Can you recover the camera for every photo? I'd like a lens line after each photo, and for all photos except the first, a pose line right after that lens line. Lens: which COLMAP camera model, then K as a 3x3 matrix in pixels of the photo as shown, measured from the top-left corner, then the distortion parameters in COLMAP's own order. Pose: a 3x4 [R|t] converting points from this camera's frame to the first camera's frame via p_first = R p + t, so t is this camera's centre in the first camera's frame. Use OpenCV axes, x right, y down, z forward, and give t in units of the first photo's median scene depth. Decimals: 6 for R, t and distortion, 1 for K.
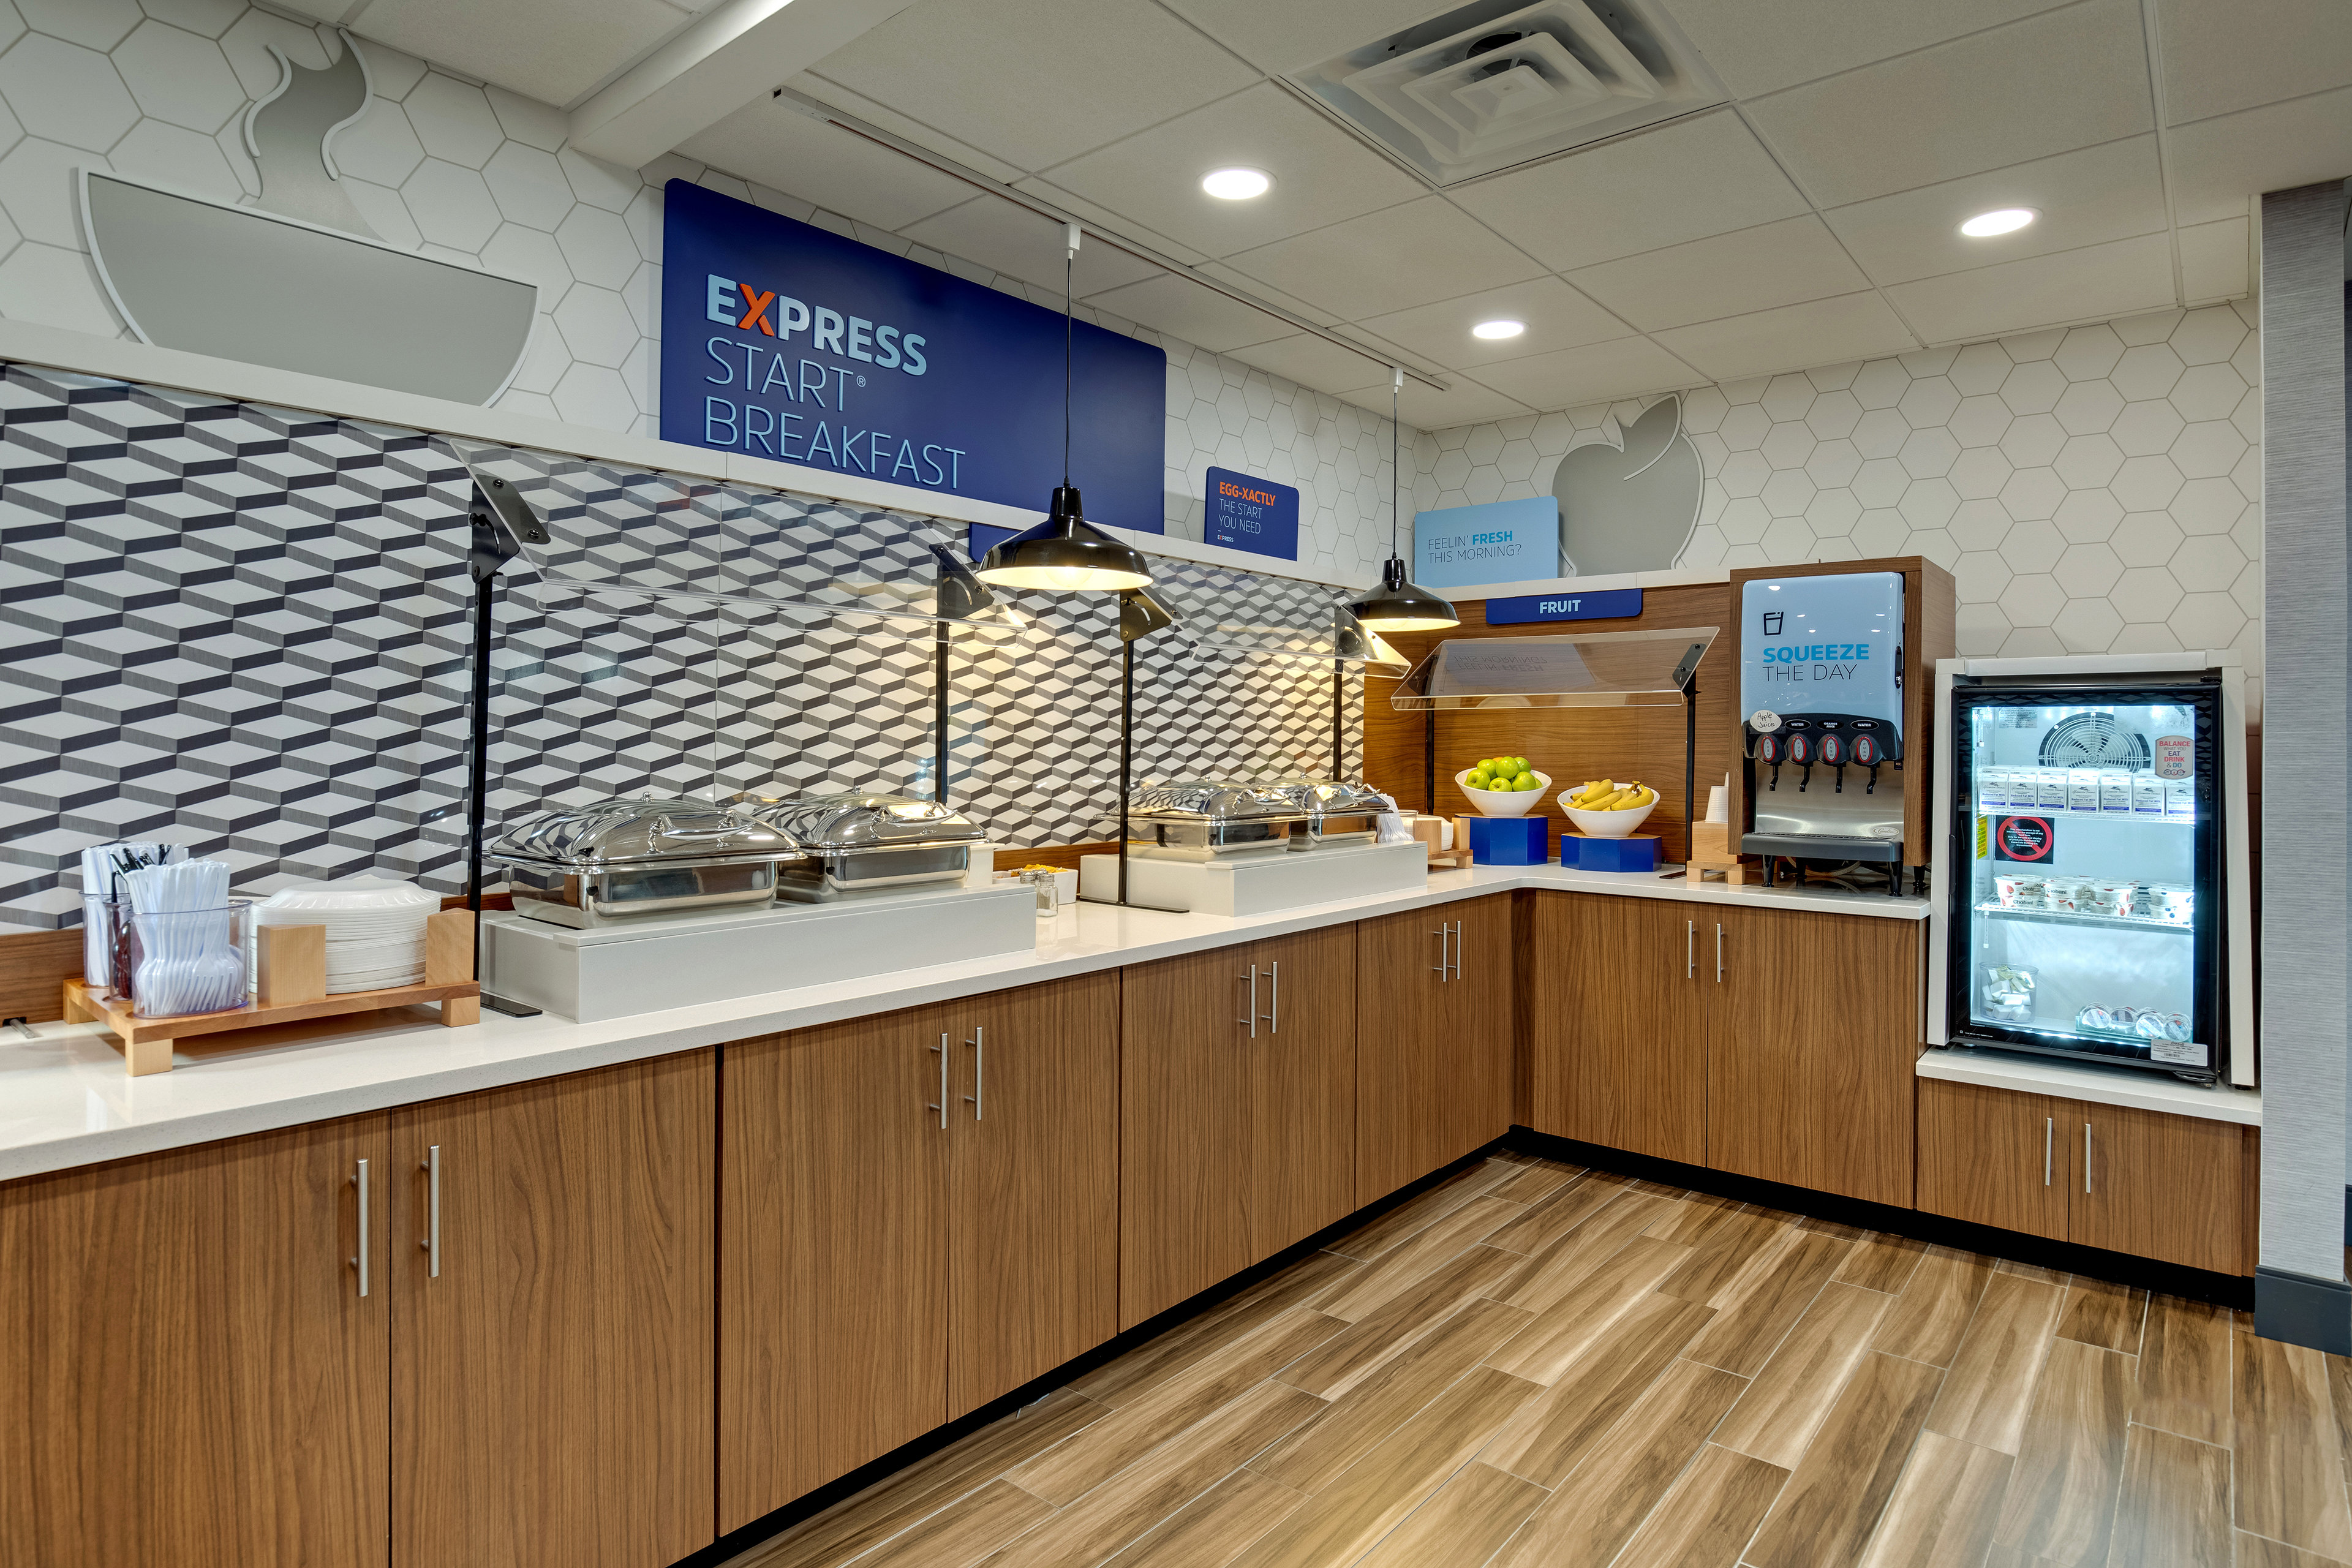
lens RADIAL K [[1270.8, 0, 1180.9], [0, 1270.8, 735.5], [0, 0, 1]] dist [-0.026089, 0.000228]
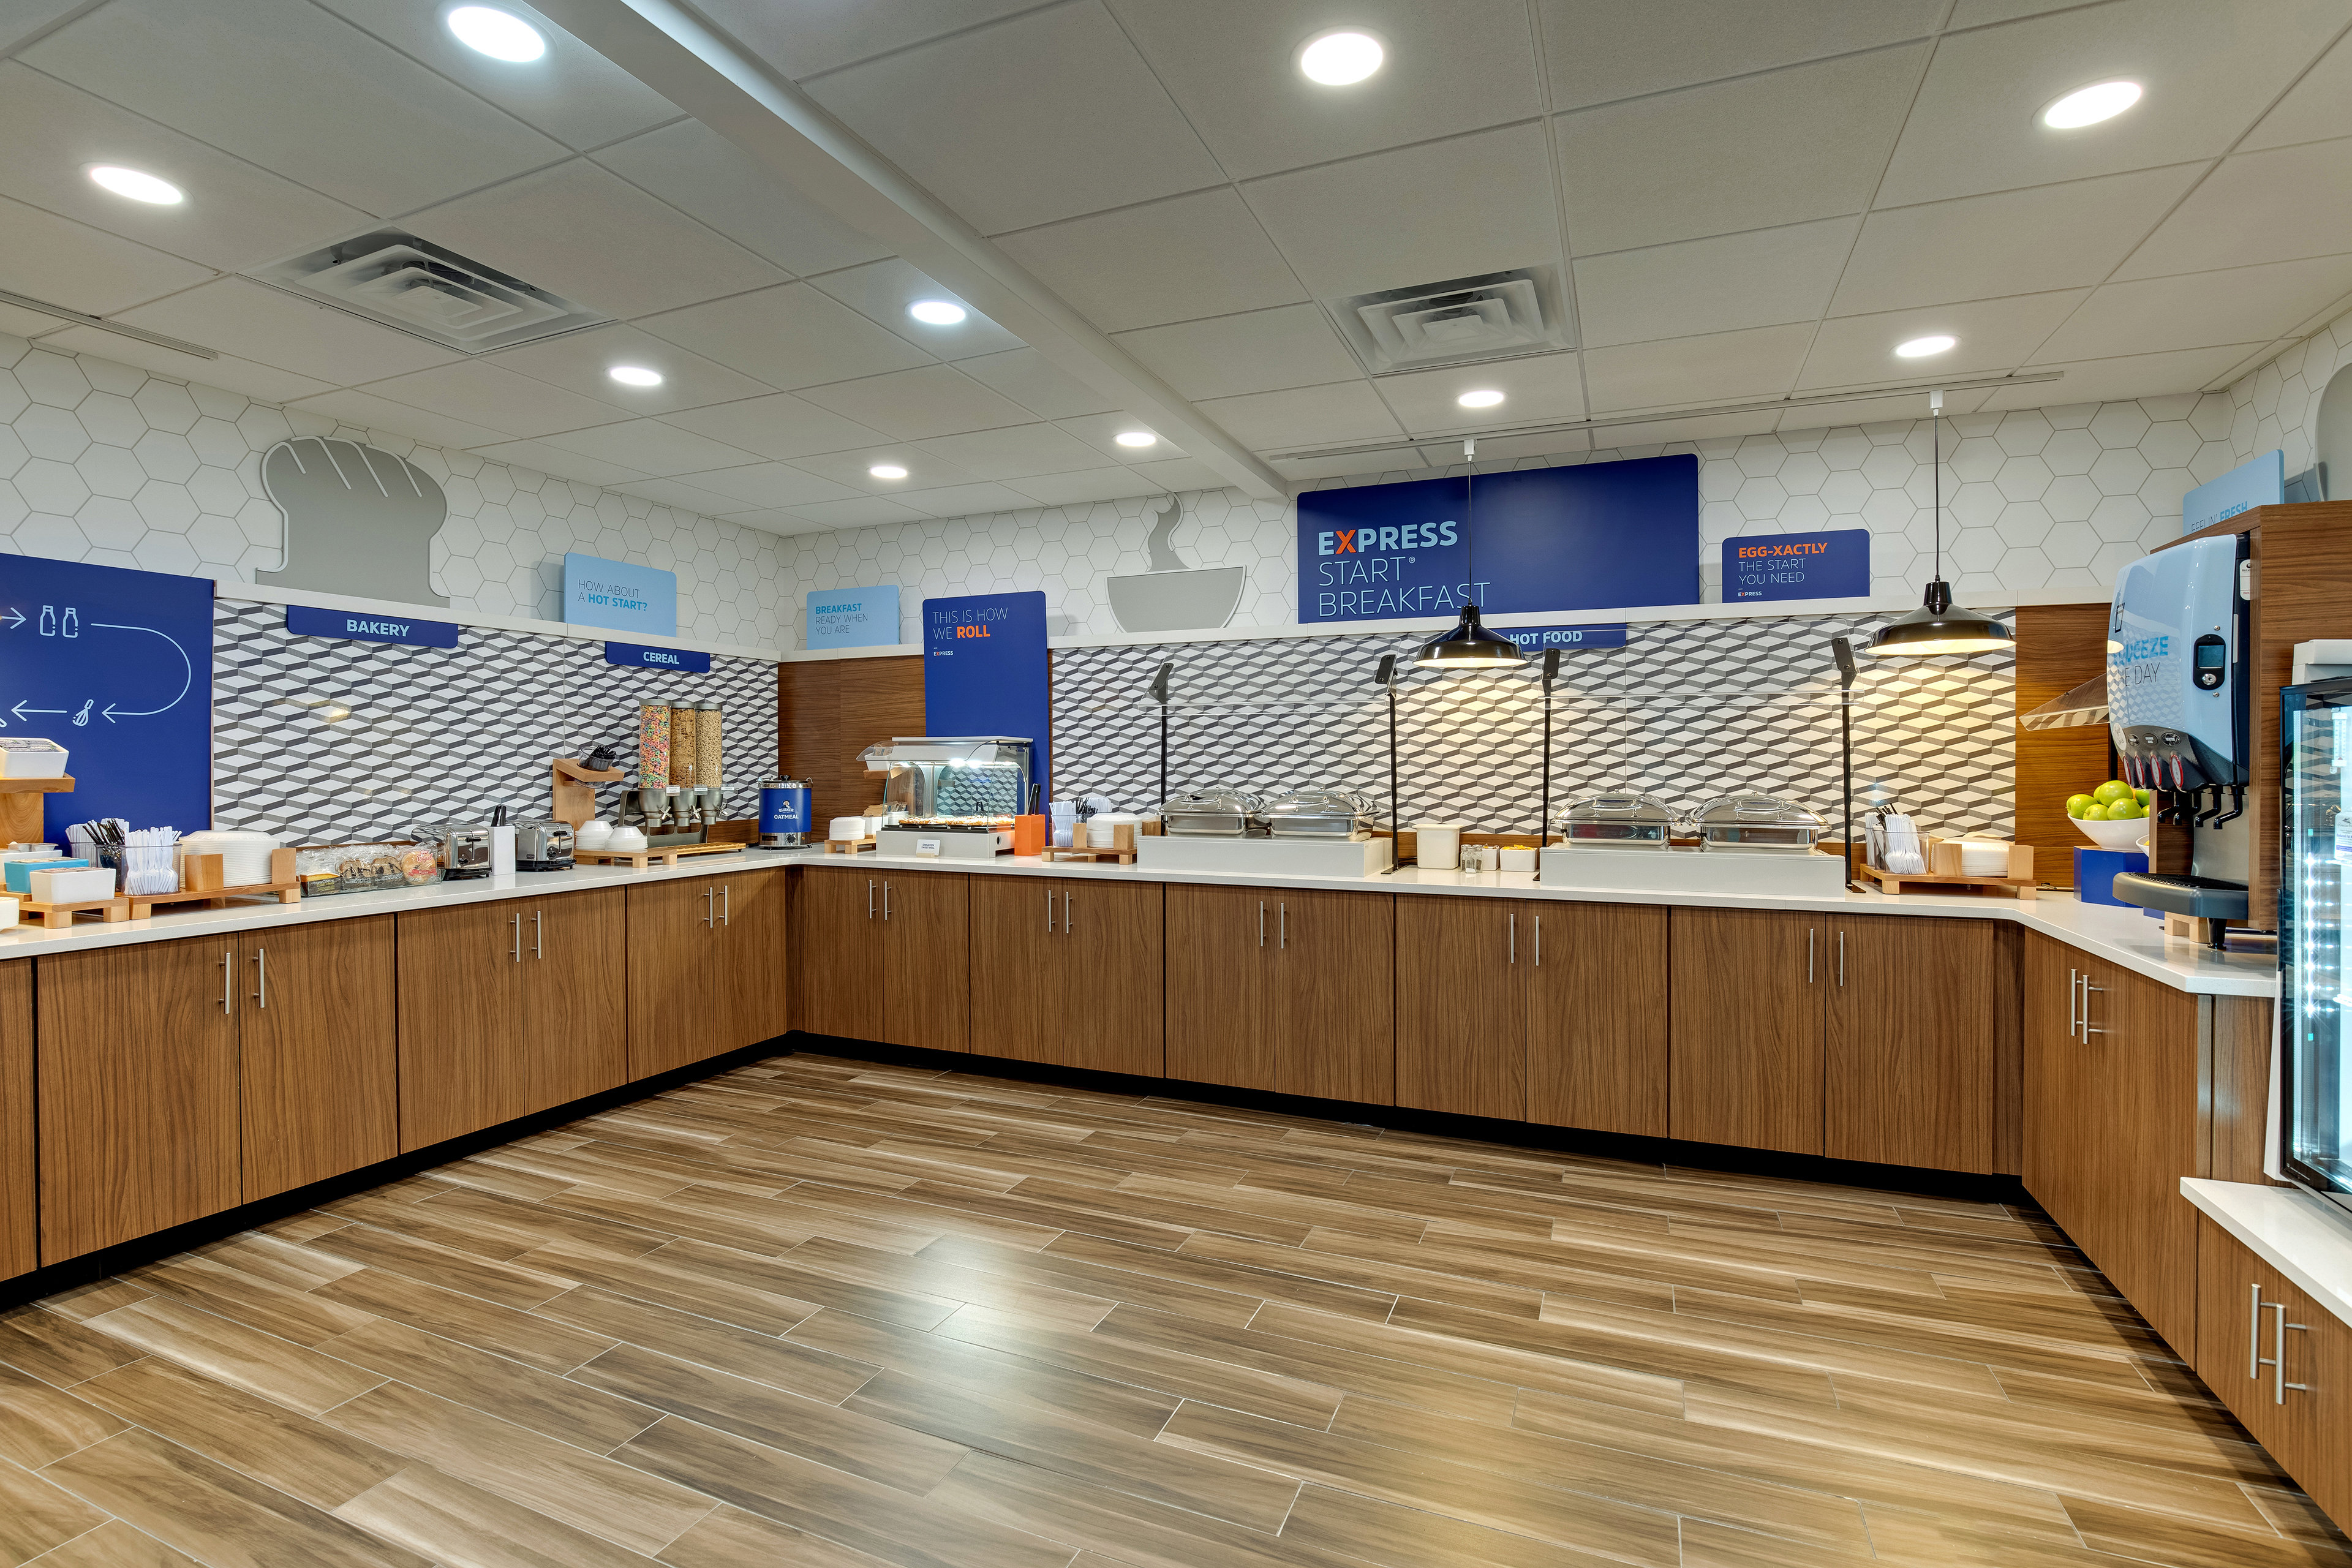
lens RADIAL K [[1113.4, 0, 1176.0], [0, 1113.4, 784.0], [0, 0, 1]] dist [-0.023356, 0.001008]
pose [[0.286840, 0.012623, -0.957895, 1.202366], [0.003969, 0.999889, 0.014365, 0.008553], [0.957970, -0.007922, 0.286758, 0.254079]]
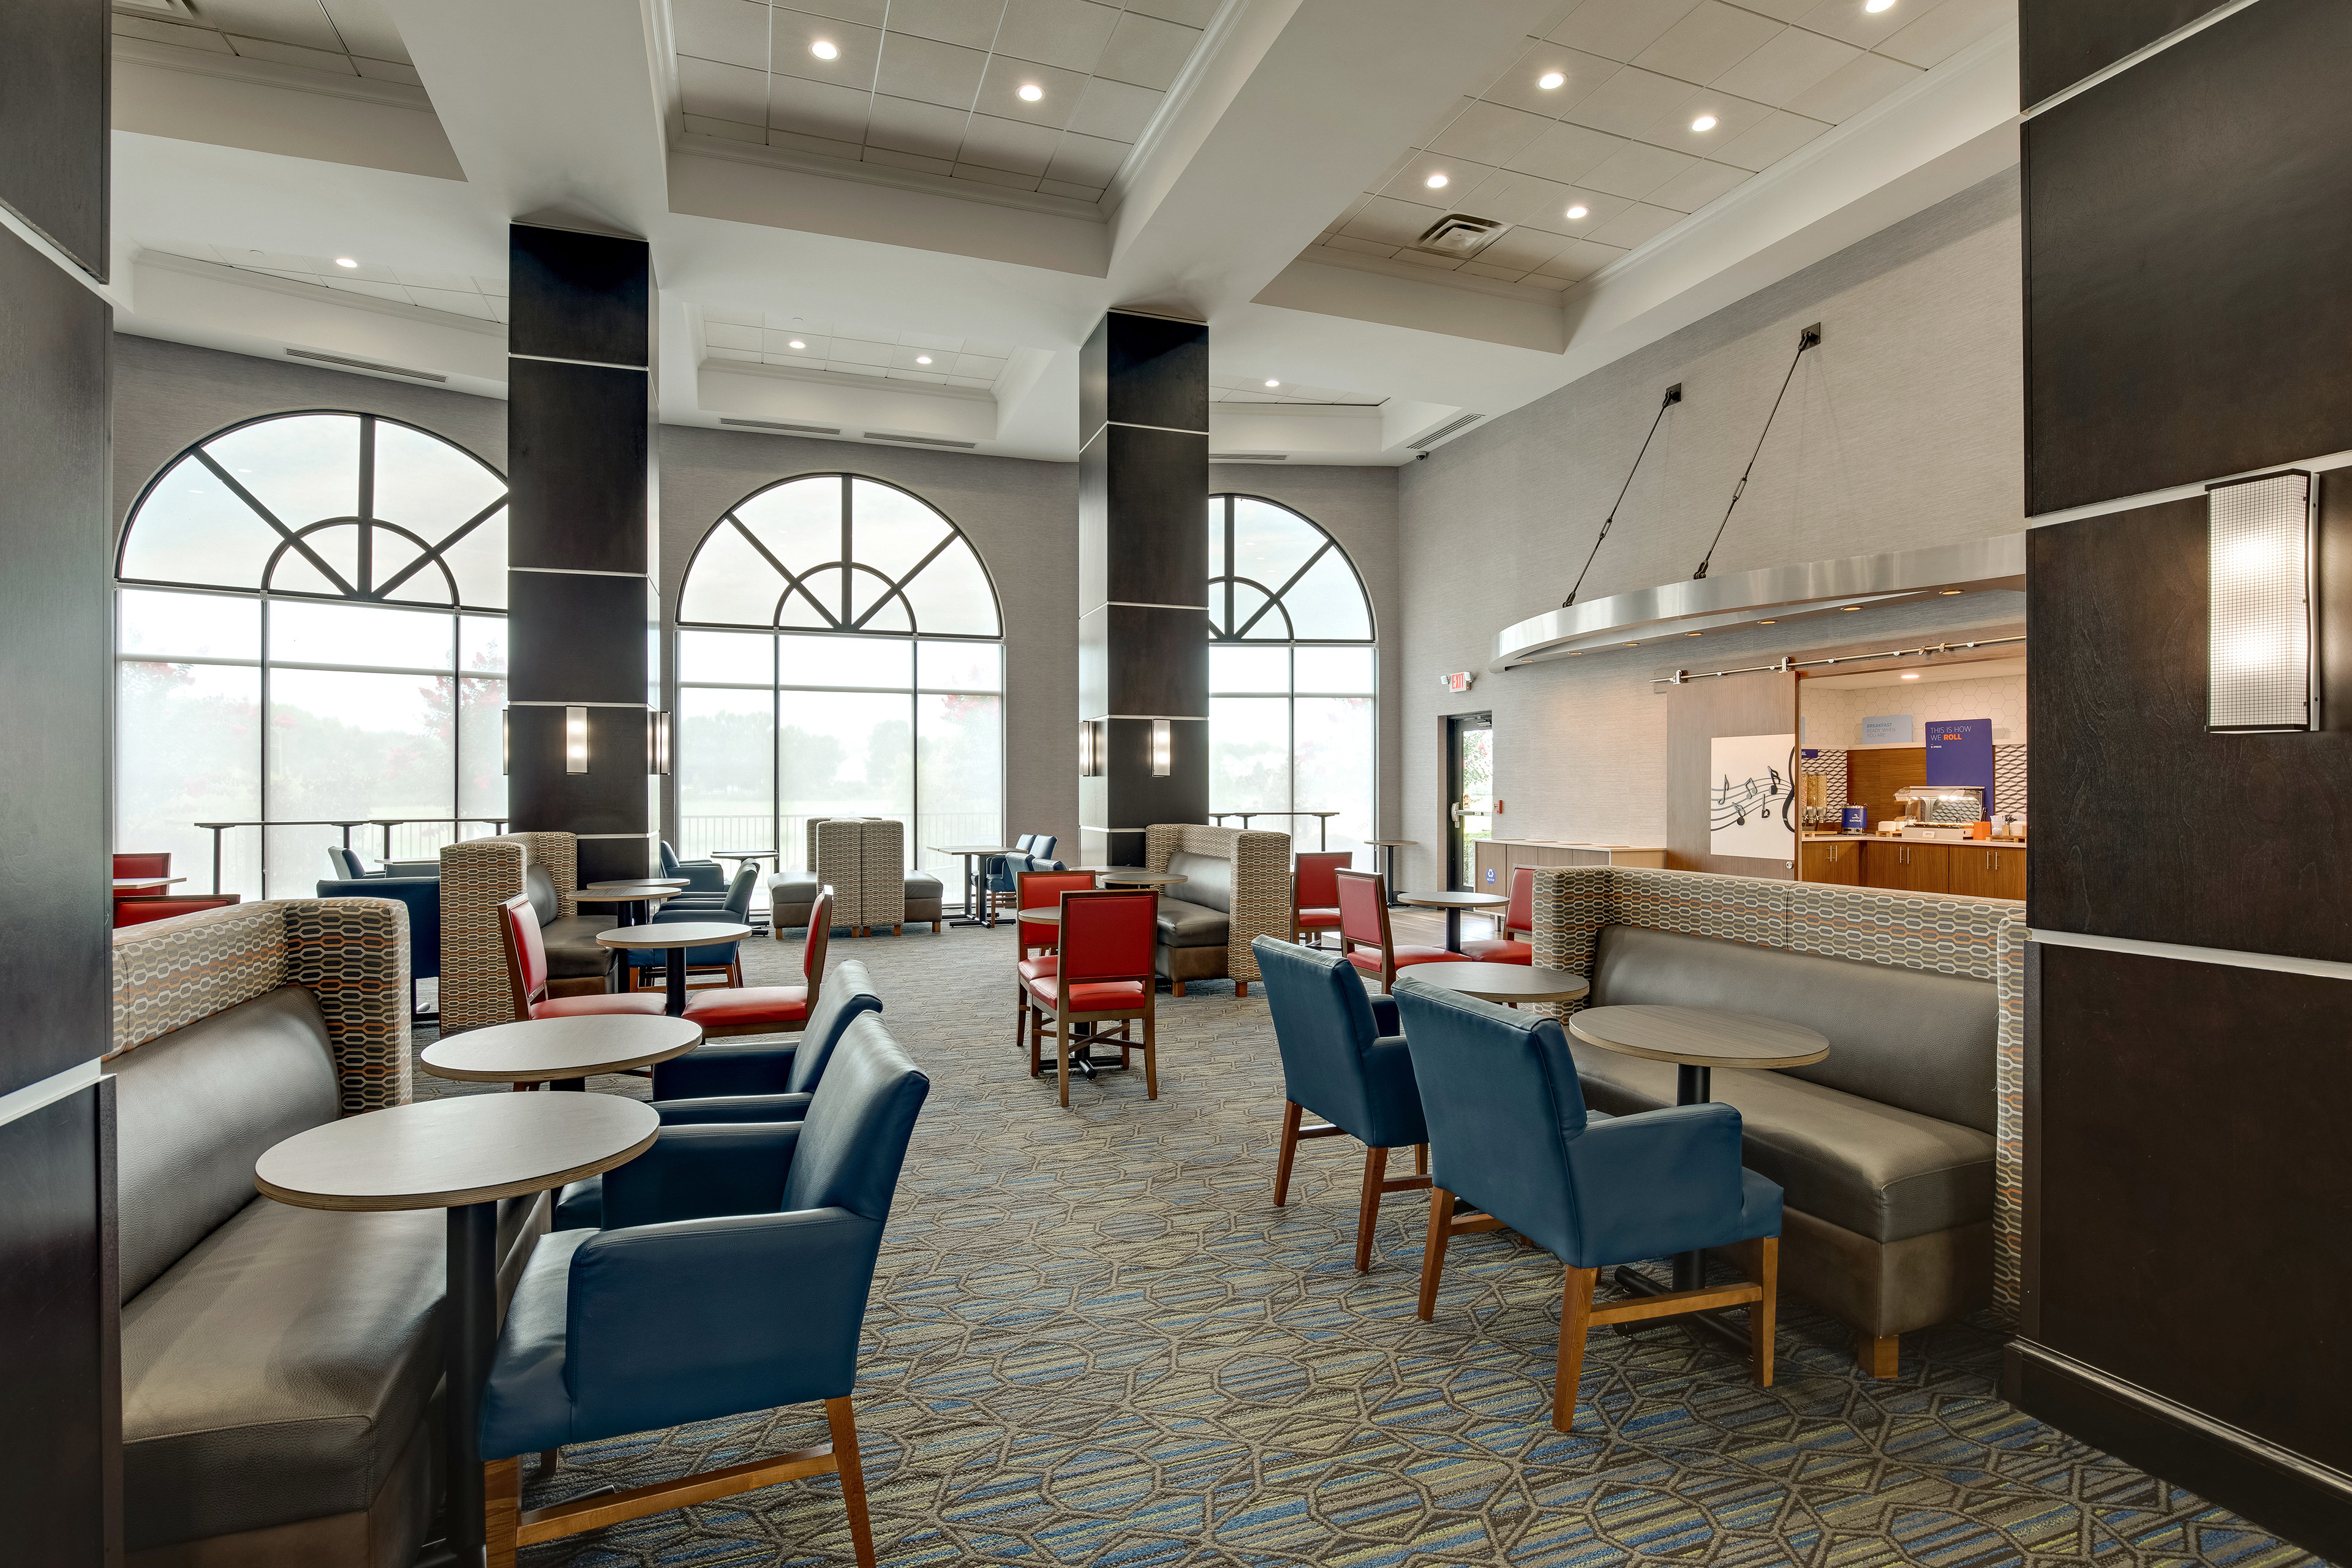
lens RADIAL K [[1113.4, 0, 1176.0], [0, 1113.4, 784.0], [0, 0, 1]] dist [-0.023356, 0.001008]
pose [[-0.490731, -0.008005, -0.871274, 4.514150], [-0.002422, 0.999966, -0.007823, -0.015731], [0.871308, -0.001728, -0.490734, -0.061945]]
